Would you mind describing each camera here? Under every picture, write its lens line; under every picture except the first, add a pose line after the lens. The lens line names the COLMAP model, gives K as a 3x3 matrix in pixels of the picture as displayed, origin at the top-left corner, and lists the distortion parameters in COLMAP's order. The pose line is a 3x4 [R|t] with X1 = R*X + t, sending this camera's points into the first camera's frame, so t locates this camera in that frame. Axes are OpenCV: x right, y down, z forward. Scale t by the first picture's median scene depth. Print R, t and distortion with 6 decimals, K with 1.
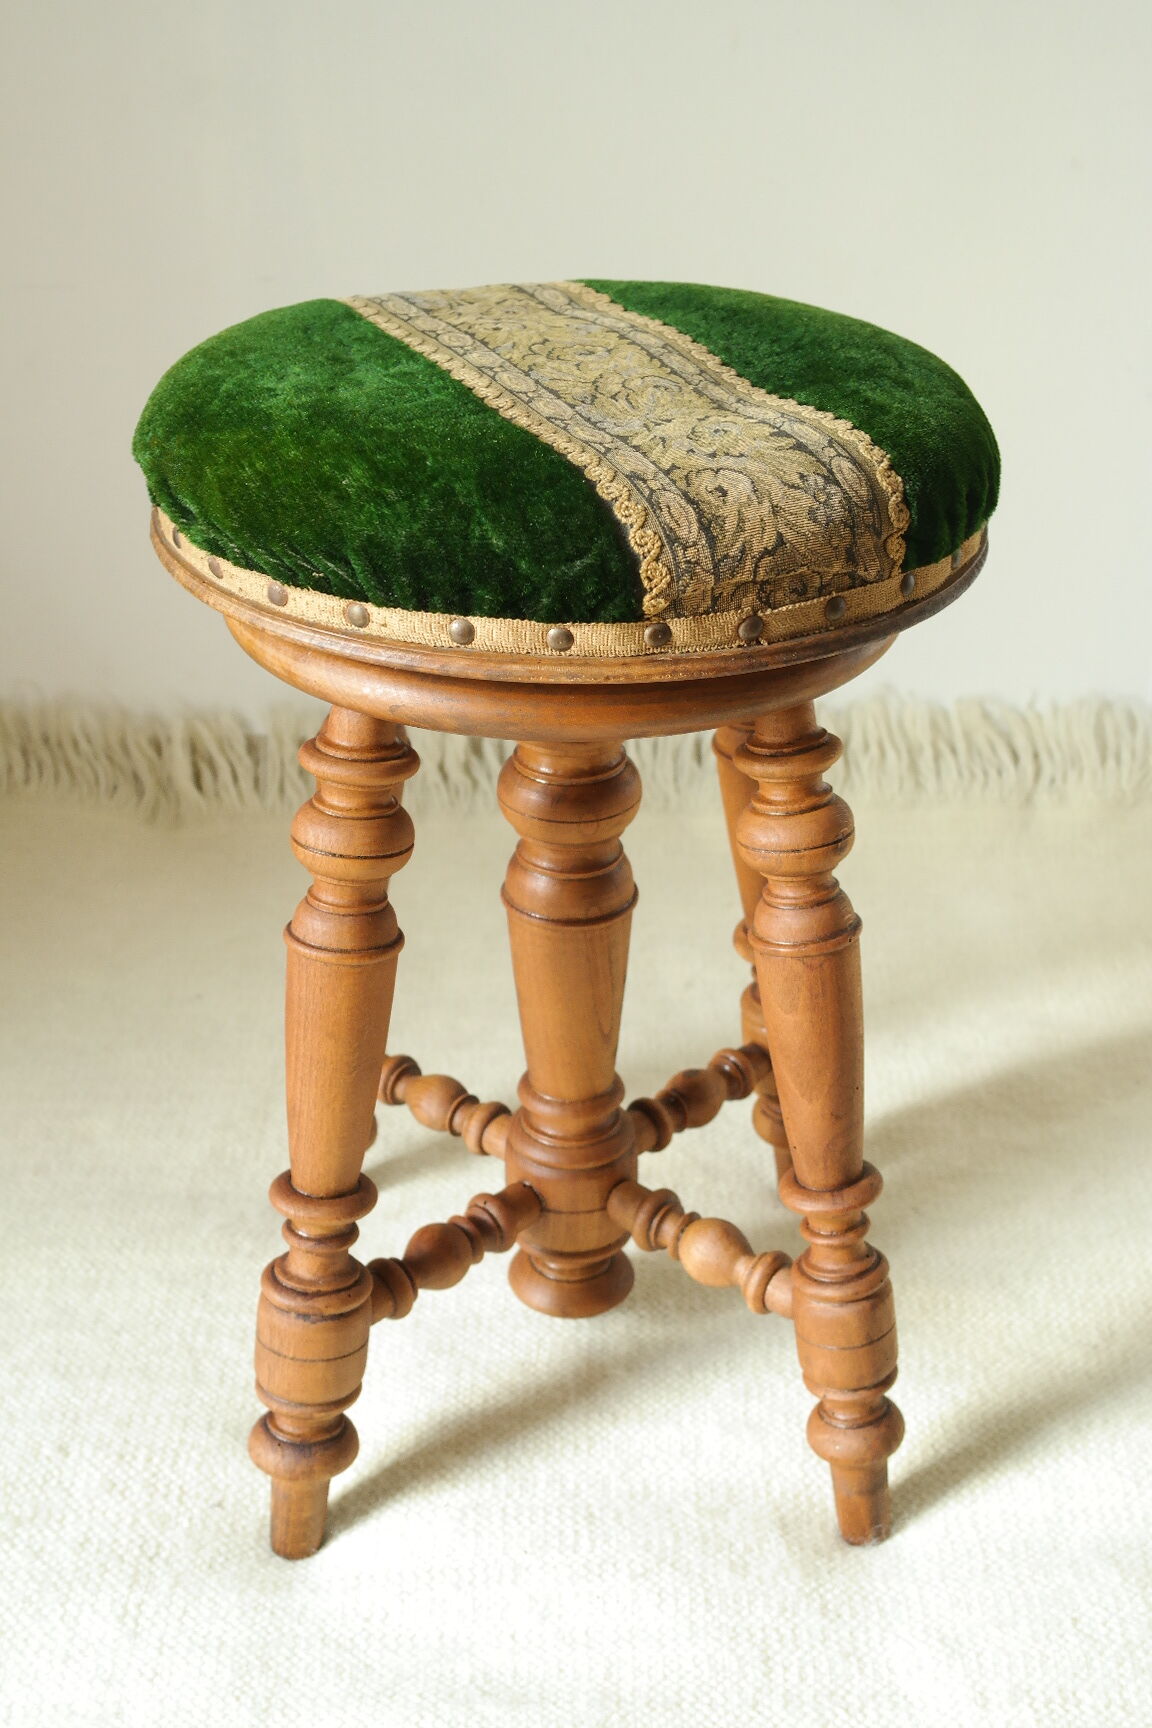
lens RADIAL K [[2280.0, 0, 576.0], [0, 2280.0, 864.0], [0, 0, 1]] dist [-0.007203, 0.021131]
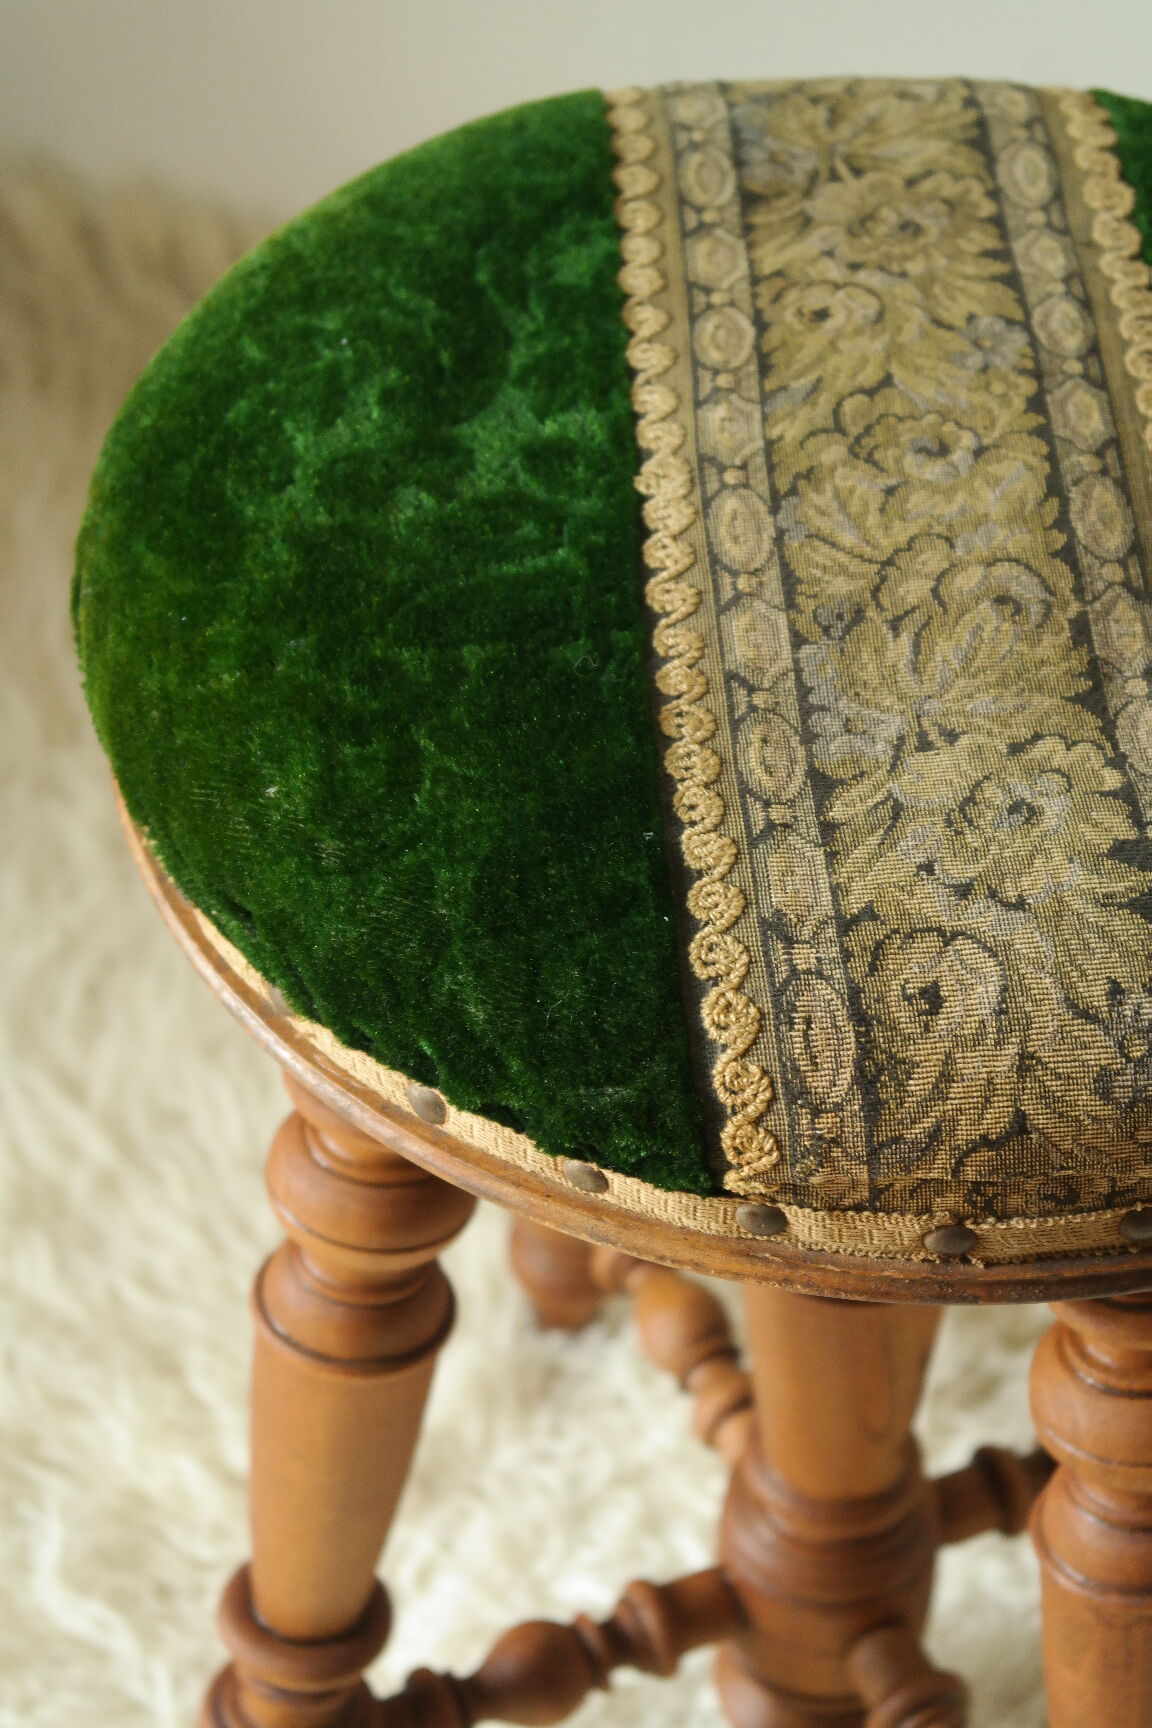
lens RADIAL K [[3576.2, 0, 573.7], [0, 3576.2, 759.6], [0, 0, 1]] dist [0.071837, -0.097243]
pose [[0.919970, 0.260997, -0.292464, 0.184678], [-0.174571, 0.940825, 0.290471, -0.380192], [0.350970, -0.216169, 0.911094, 0.225884]]
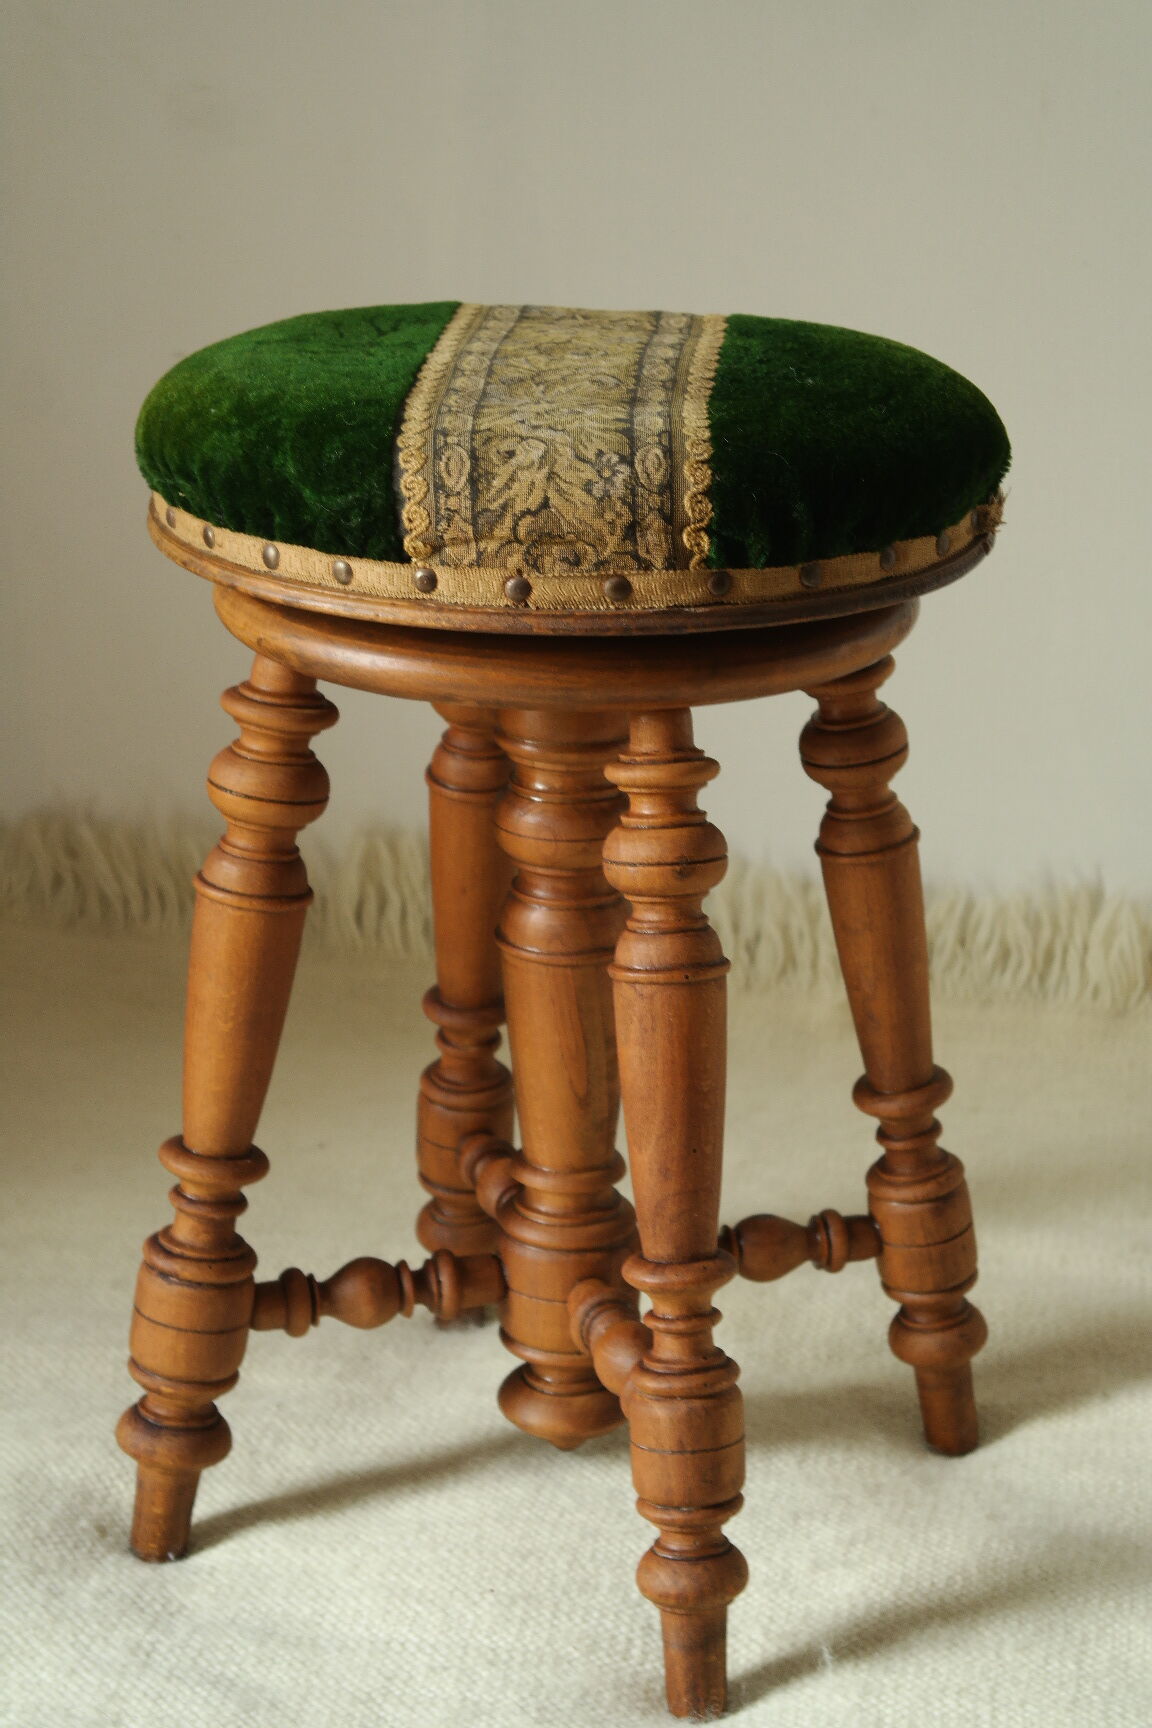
lens RADIAL K [[3604.6, 0, 571.9], [0, 3604.6, 831.8], [0, 0, 1]] dist [0.068917, 0.037316]
pose [[0.869447, 0.150769, -0.470458, 0.780822], [-0.233821, 0.964463, -0.123038, 0.174321], [0.435189, 0.216978, 0.873803, -0.339384]]
